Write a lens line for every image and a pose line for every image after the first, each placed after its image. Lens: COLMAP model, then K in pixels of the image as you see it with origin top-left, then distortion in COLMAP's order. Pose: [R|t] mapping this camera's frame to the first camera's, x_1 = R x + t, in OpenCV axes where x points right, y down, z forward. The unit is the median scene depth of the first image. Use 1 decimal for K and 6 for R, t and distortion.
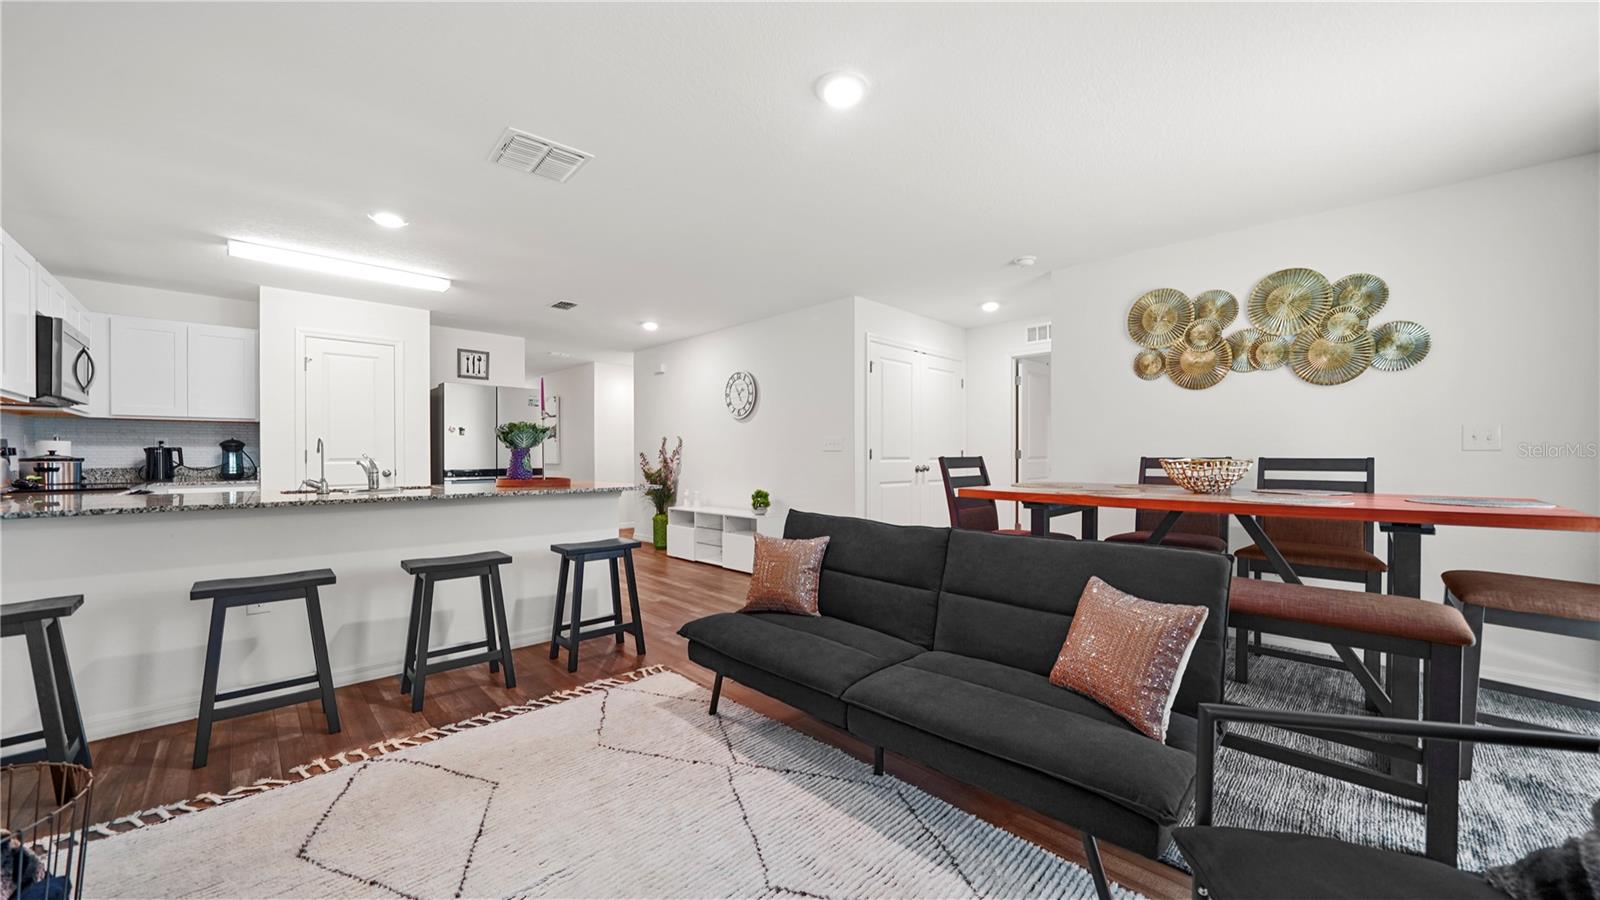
lens RADIAL K [[576.7, 0, 778.4], [0, 576.7, 451.7], [0, 0, 1]] dist [-0.000271, 0.000103]
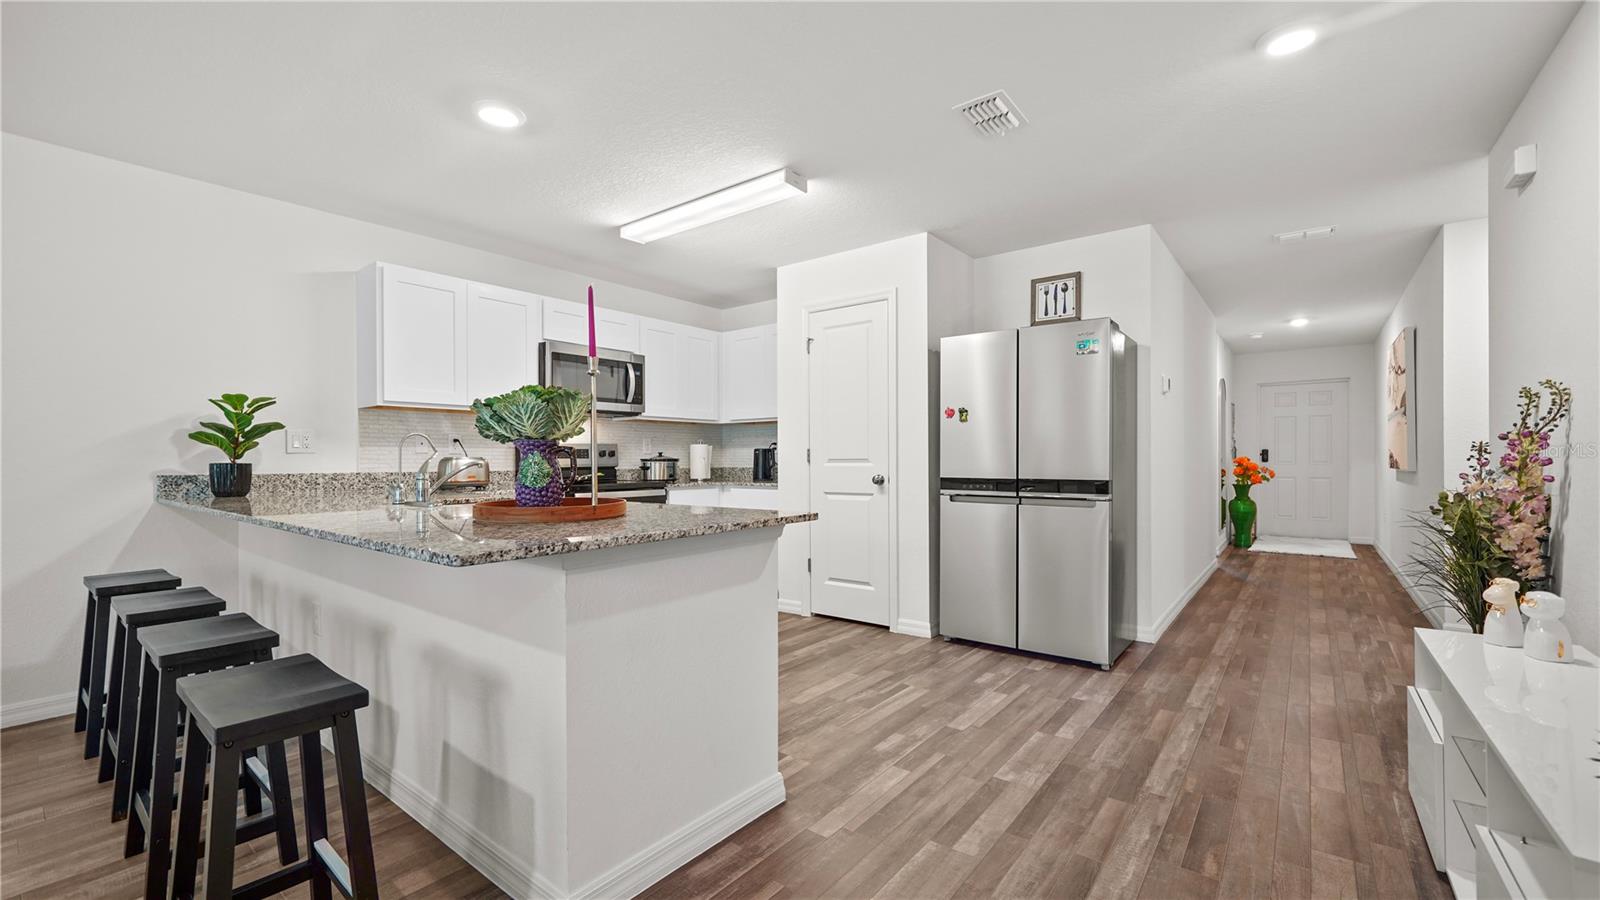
lens RADIAL K [[642.4, 0, 800.8], [0, 642.4, 465.5], [0, 0, 1]] dist [0.001411, 0.000285]
pose [[0.148249, 0.005456, -0.988935, 0.108378], [0.007036, 0.999954, 0.006571, 0.015088], [0.988925, -0.007932, 0.148204, 0.878068]]
